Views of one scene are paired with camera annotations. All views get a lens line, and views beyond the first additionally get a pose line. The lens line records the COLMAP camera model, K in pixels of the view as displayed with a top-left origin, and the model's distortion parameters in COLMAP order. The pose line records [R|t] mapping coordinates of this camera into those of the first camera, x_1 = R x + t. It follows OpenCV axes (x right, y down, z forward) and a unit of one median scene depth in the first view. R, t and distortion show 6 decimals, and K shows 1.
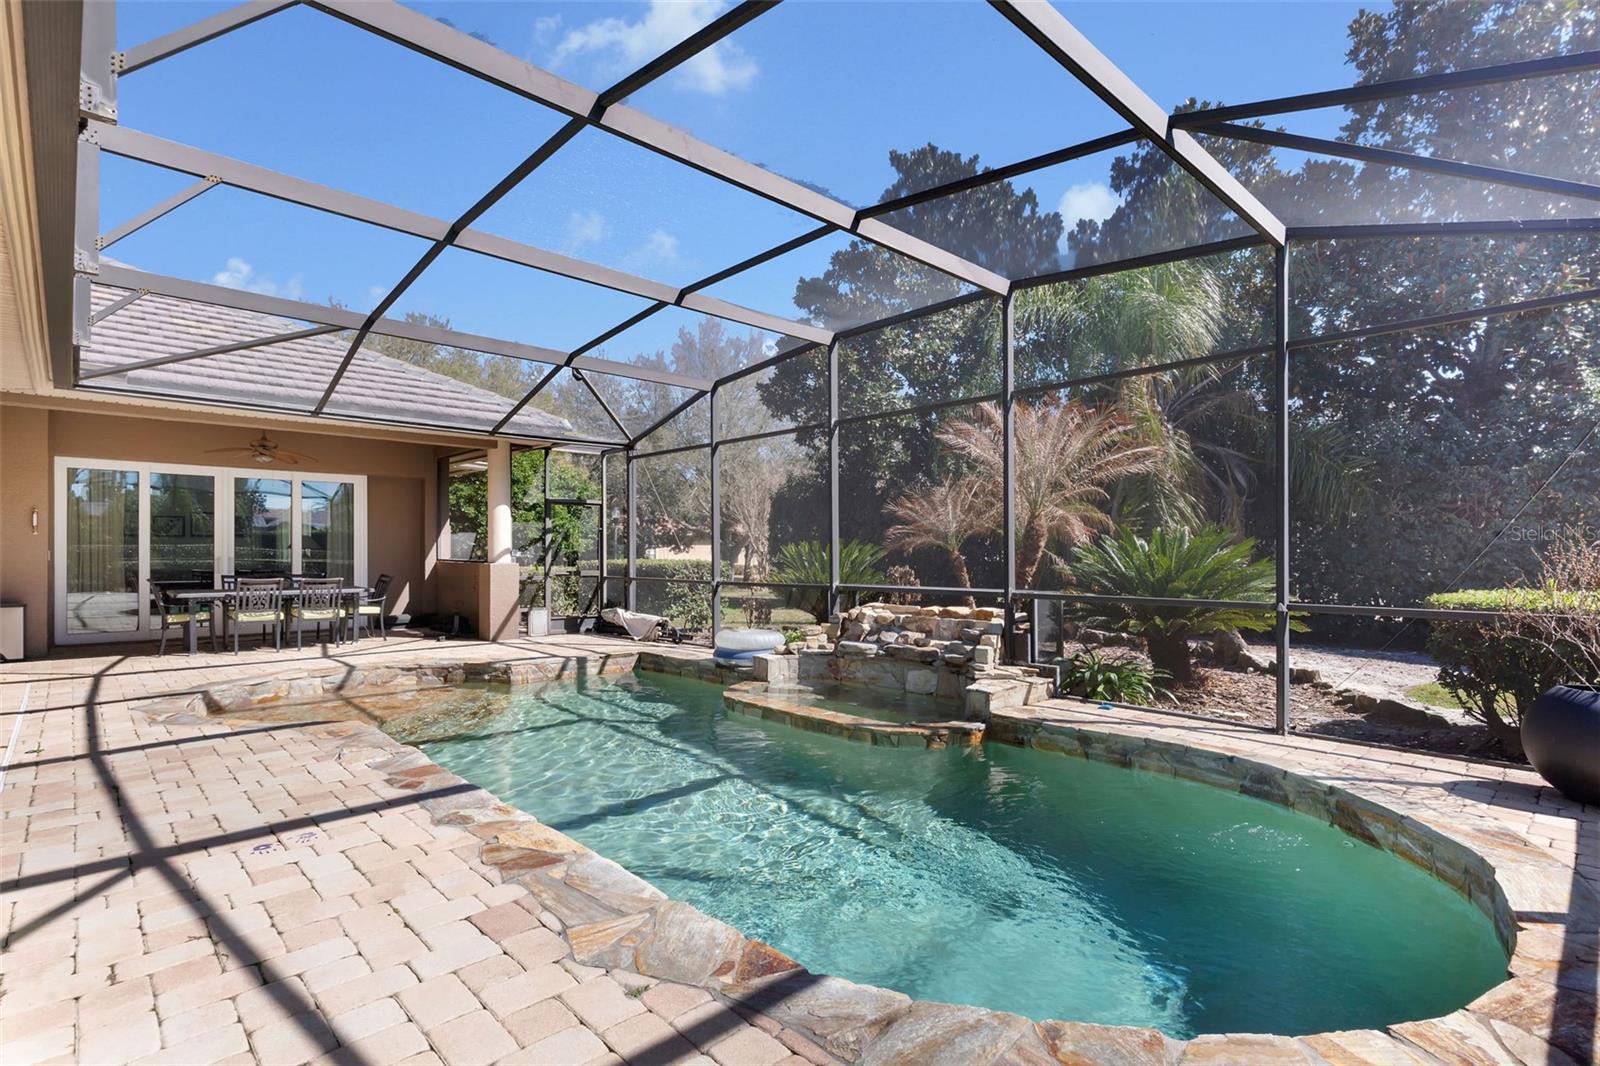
lens RADIAL K [[767.0, 0, 796.1], [0, 767.0, 523.0], [0, 0, 1]] dist [-0.000089, 0.000309]
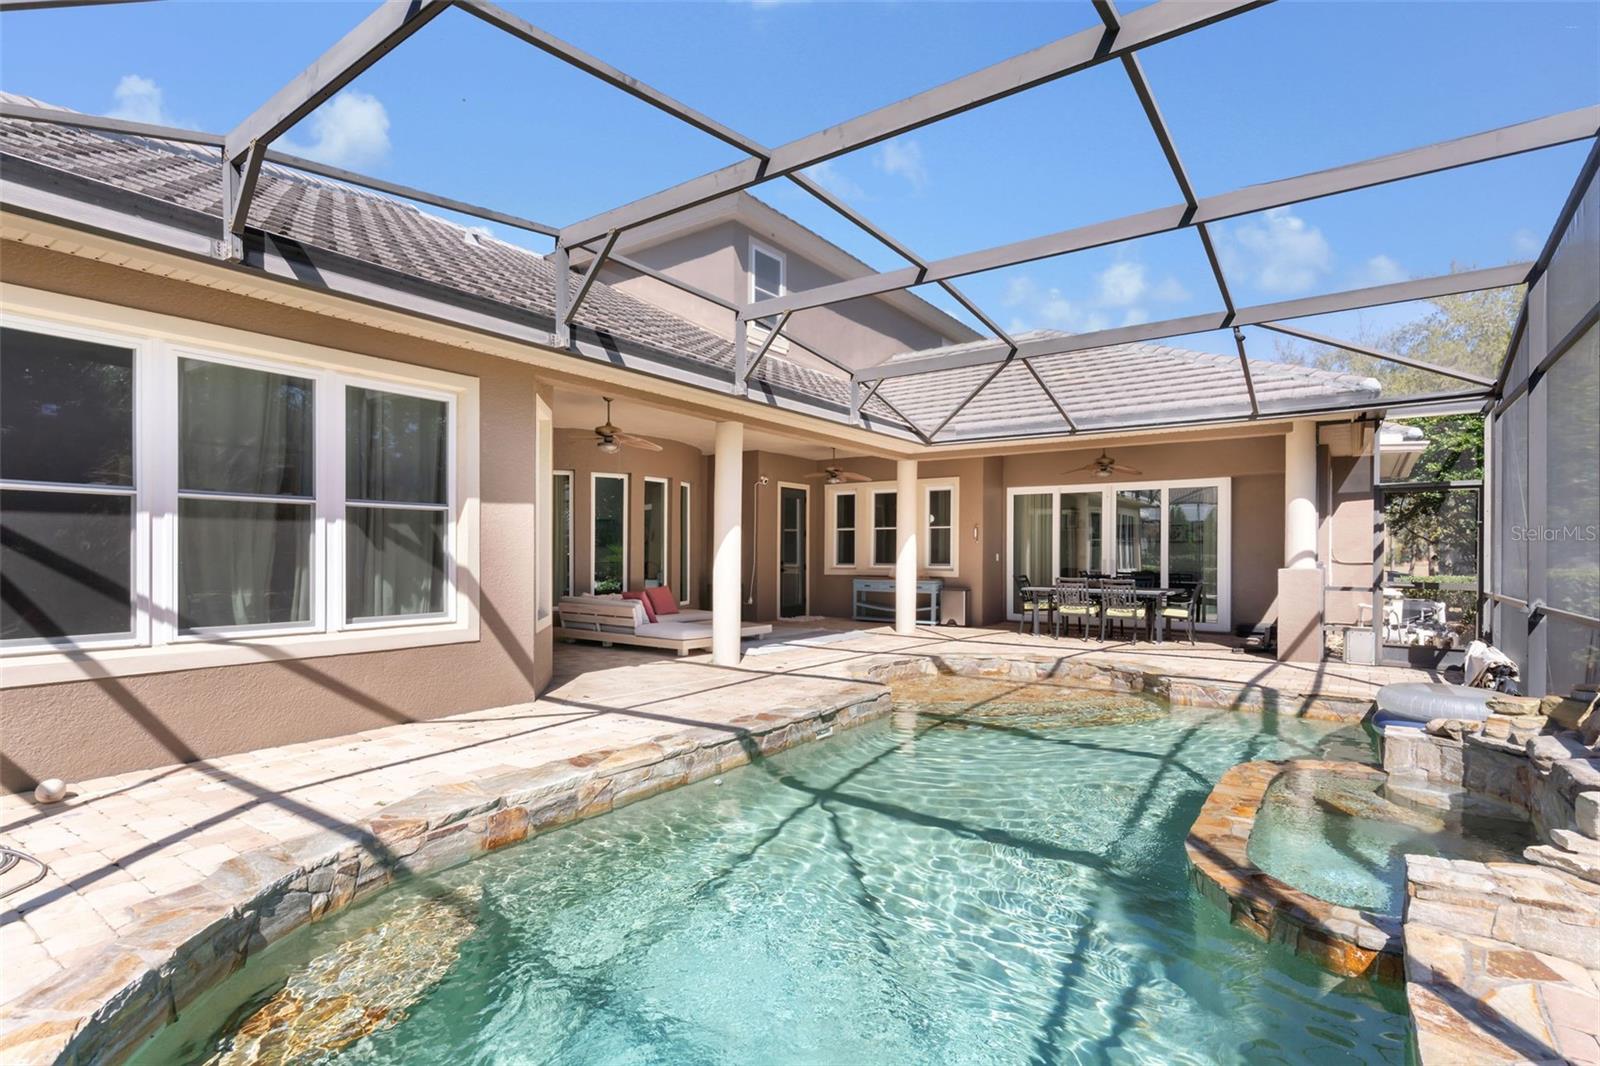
lens RADIAL K [[767.0, 0, 796.1], [0, 767.0, 523.0], [0, 0, 1]] dist [-0.000089, 0.000309]
pose [[0.189768, -0.040178, -0.981007, 0.425890], [0.033797, 0.998838, -0.034370, 0.016759], [0.981247, -0.026633, 0.190905, 0.401961]]
